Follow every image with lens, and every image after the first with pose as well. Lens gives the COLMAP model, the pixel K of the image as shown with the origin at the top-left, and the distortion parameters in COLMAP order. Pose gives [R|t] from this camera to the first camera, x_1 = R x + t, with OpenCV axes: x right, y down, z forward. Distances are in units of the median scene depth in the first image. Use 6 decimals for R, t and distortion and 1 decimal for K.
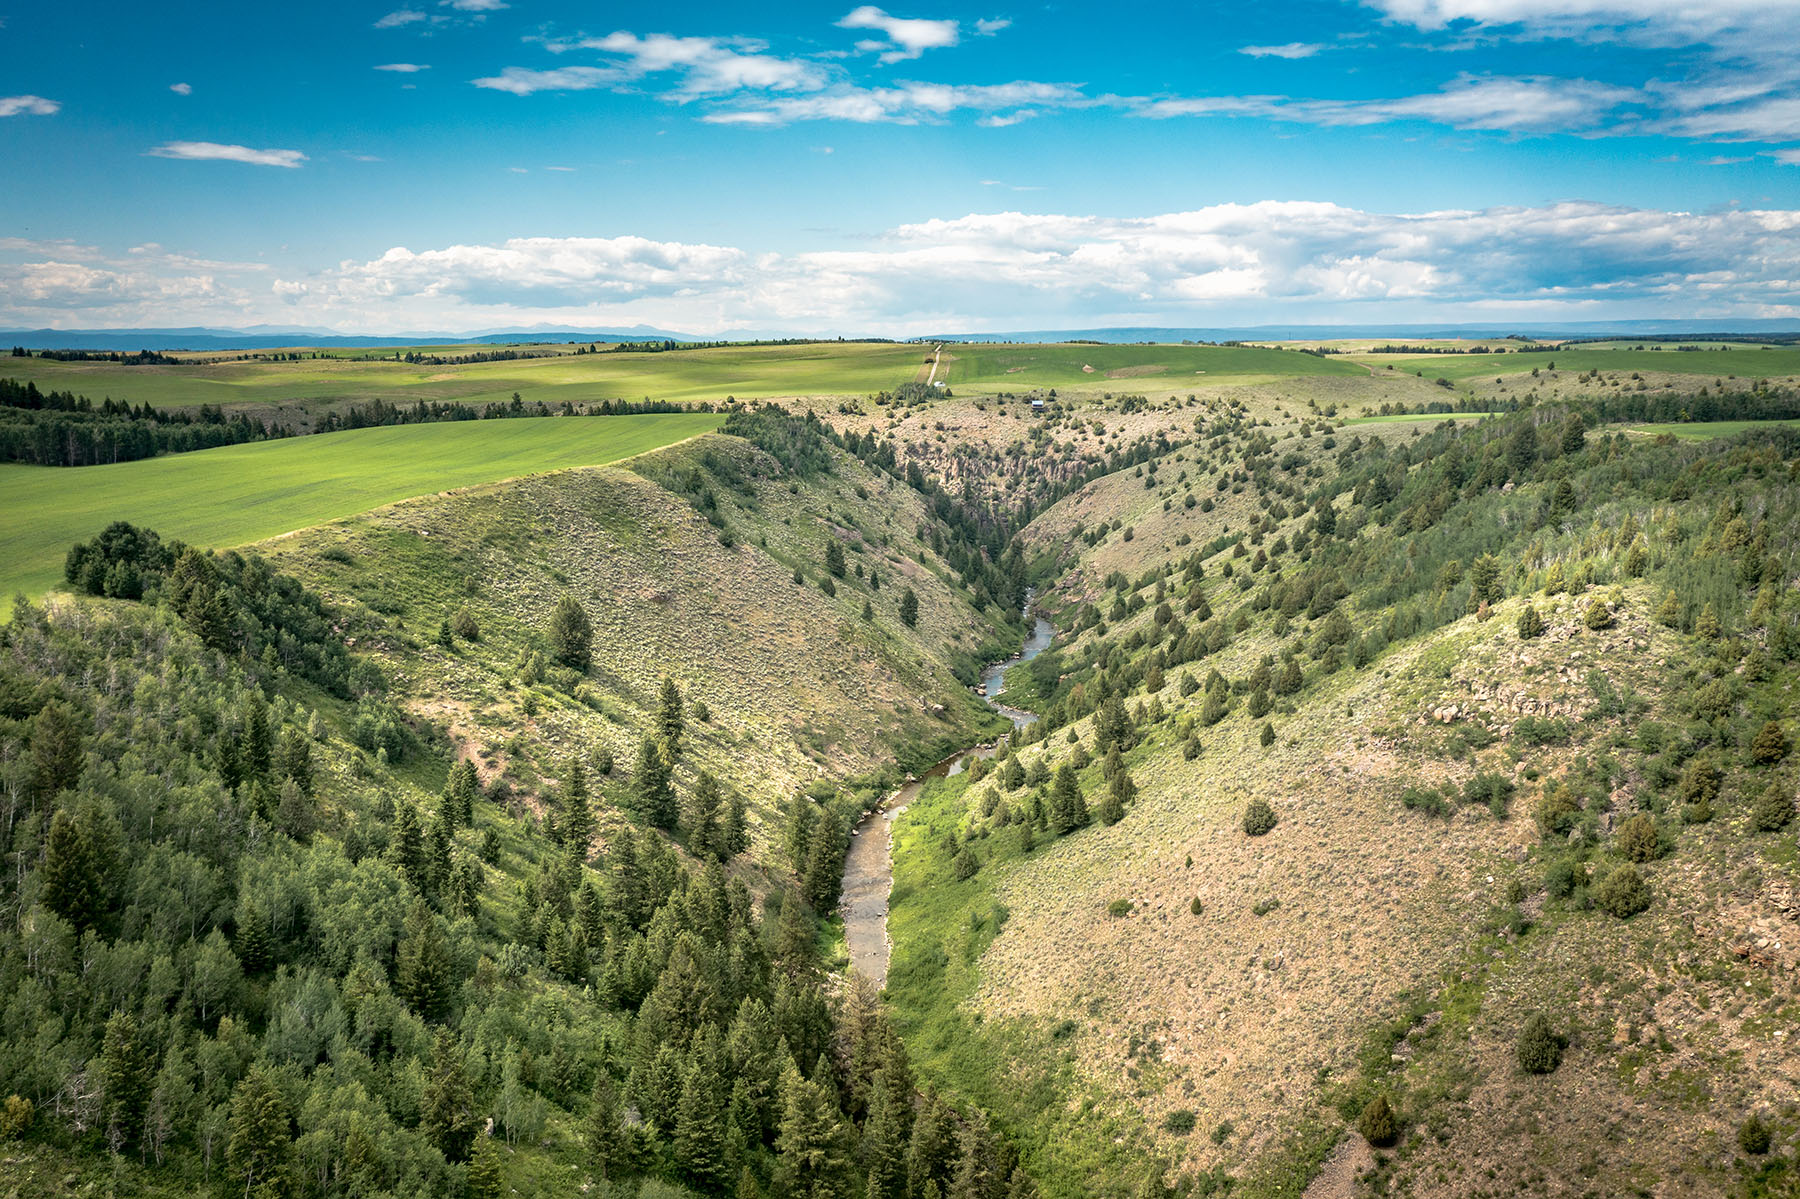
lens RADIAL K [[1433.0, 0, 898.0], [0, 1433.0, 641.8], [0, 0, 1]] dist [0.016765, 0.005075]
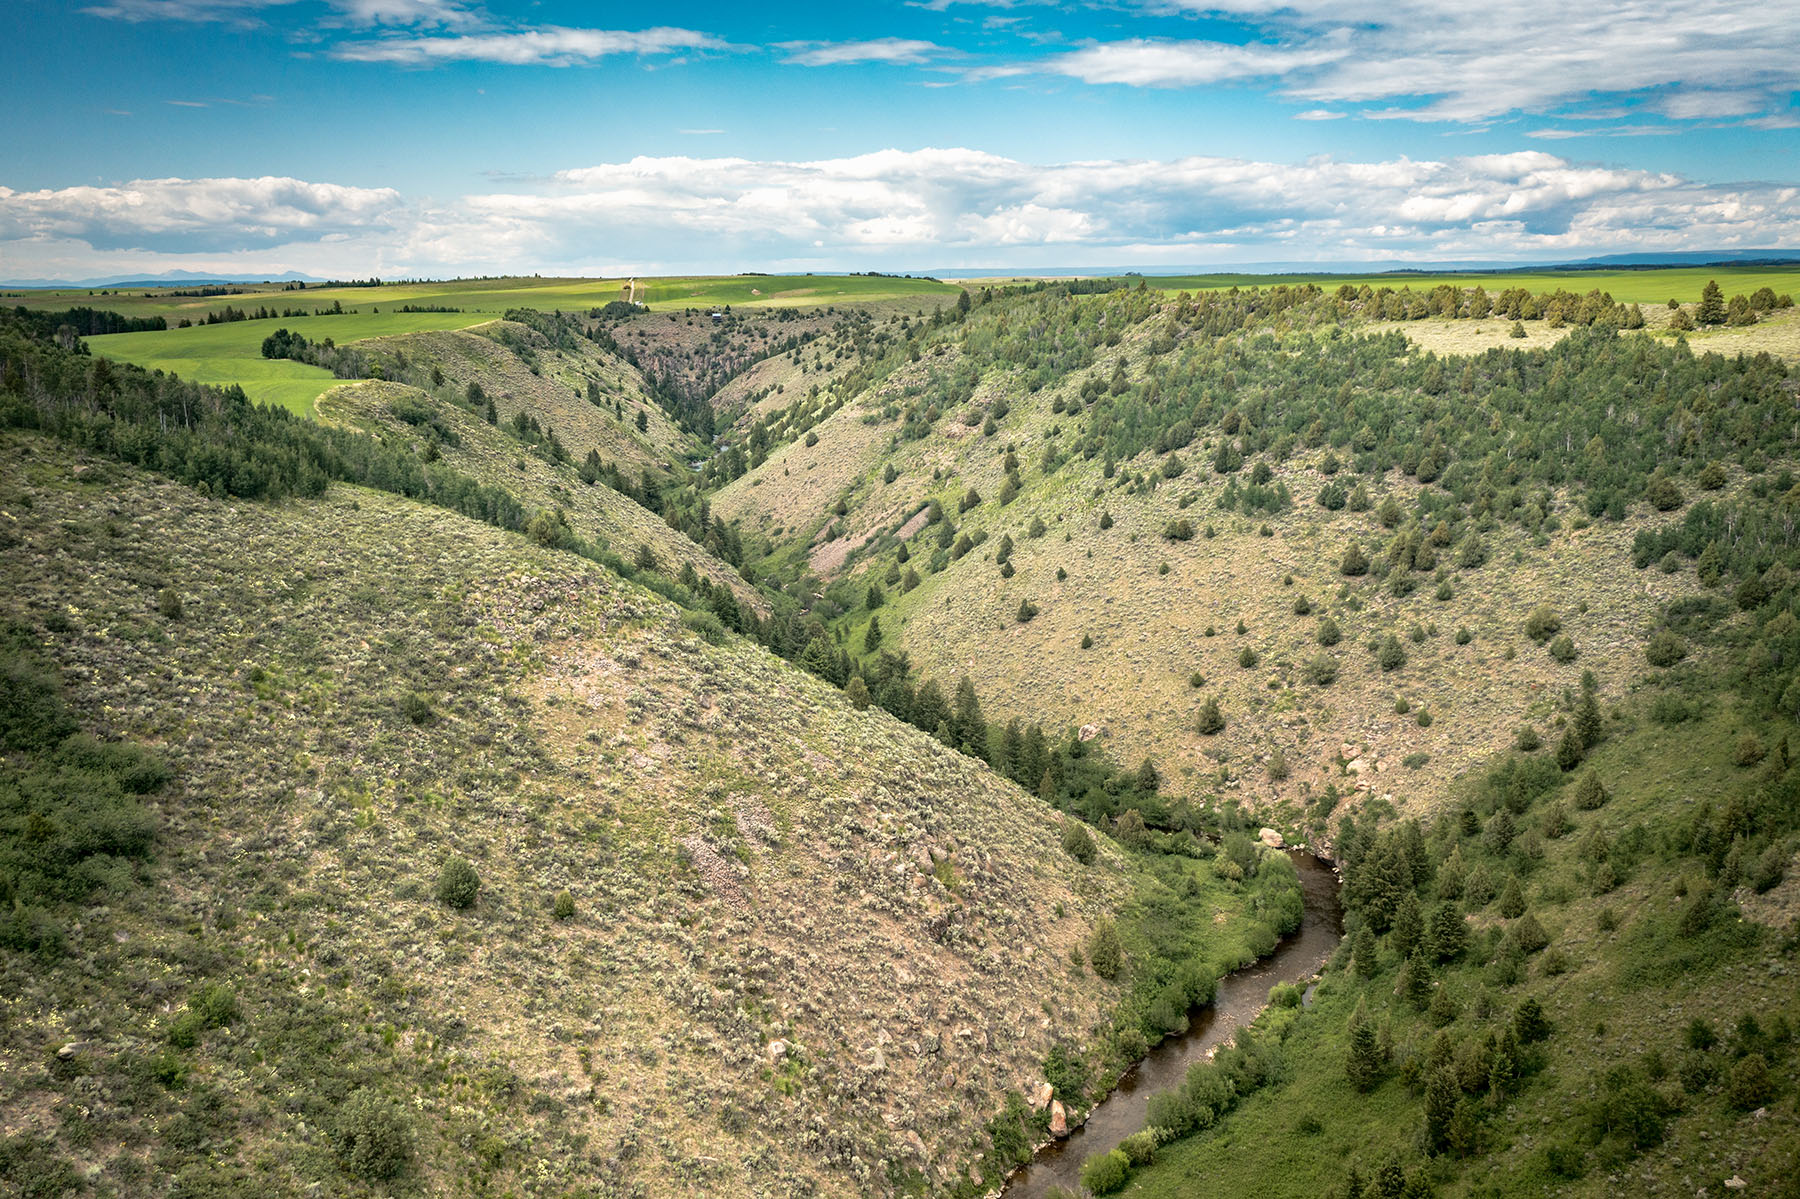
lens RADIAL K [[1437.9, 0, 898.6], [0, 1437.9, 607.1], [0, 0, 1]] dist [0.011821, 0.009602]
pose [[0.976447, -0.055384, 0.208526, -0.040126], [0.052809, 0.998444, 0.017897, 0.116447], [-0.209192, -0.006463, 0.977853, -0.443589]]
